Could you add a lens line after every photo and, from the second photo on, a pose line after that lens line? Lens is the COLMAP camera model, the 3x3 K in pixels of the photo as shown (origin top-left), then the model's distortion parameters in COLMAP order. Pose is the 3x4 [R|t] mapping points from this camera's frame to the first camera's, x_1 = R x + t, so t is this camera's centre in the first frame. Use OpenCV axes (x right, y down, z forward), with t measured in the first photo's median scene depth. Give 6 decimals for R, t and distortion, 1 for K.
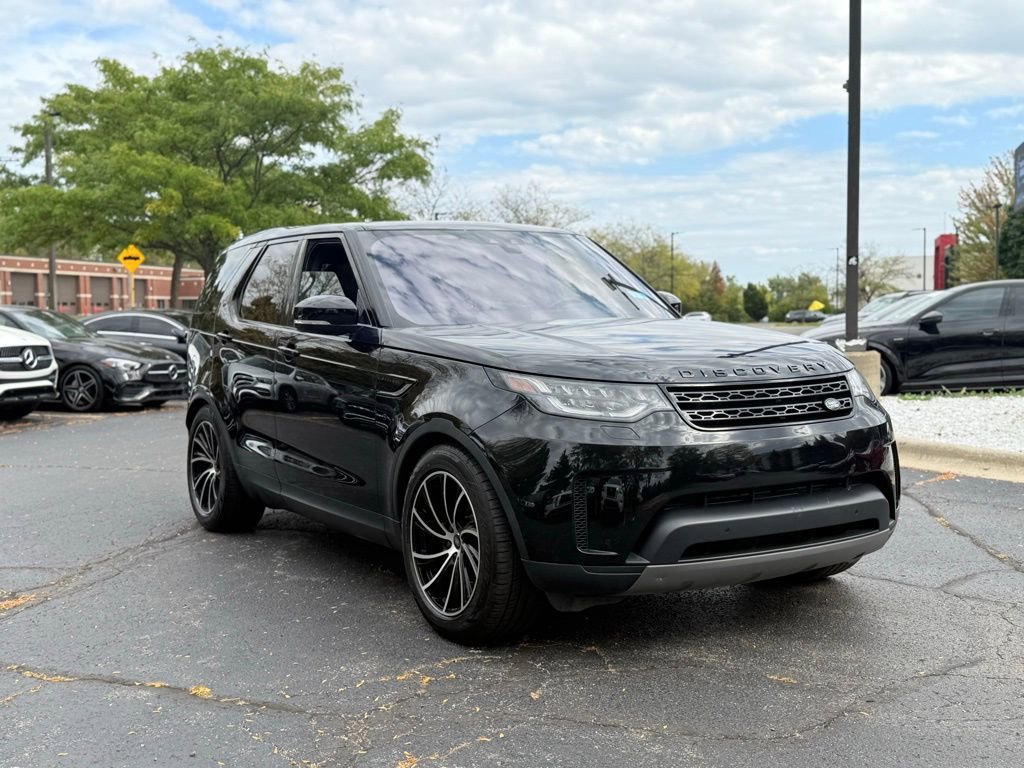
lens RADIAL K [[1192.5, 0, 496.5], [0, 1192.5, 407.7], [0, 0, 1]] dist [0.086199, 0.000000]
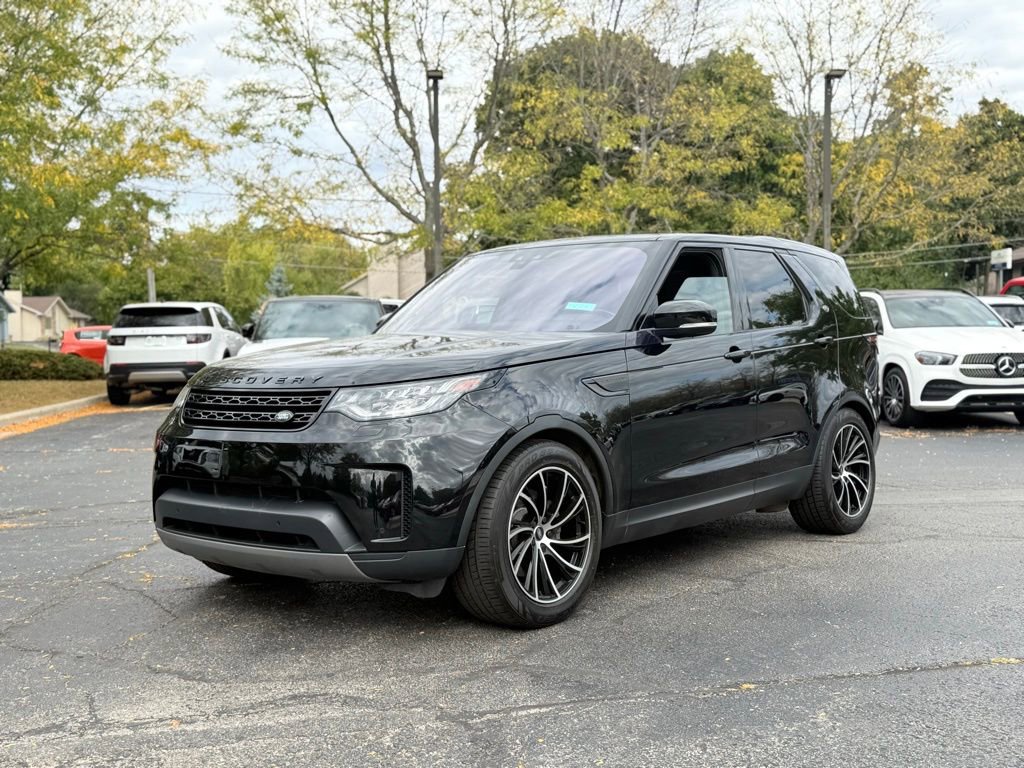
lens RADIAL K [[1192.5, 0, 506.6], [0, 1192.5, 391.3], [0, 0, 1]] dist [0.086199, 0.000000]
pose [[0.324962, 0.048043, -0.944506, 0.302854], [-0.064677, 0.997500, 0.028486, -0.015080], [0.943513, 0.051831, 0.327256, 0.196232]]
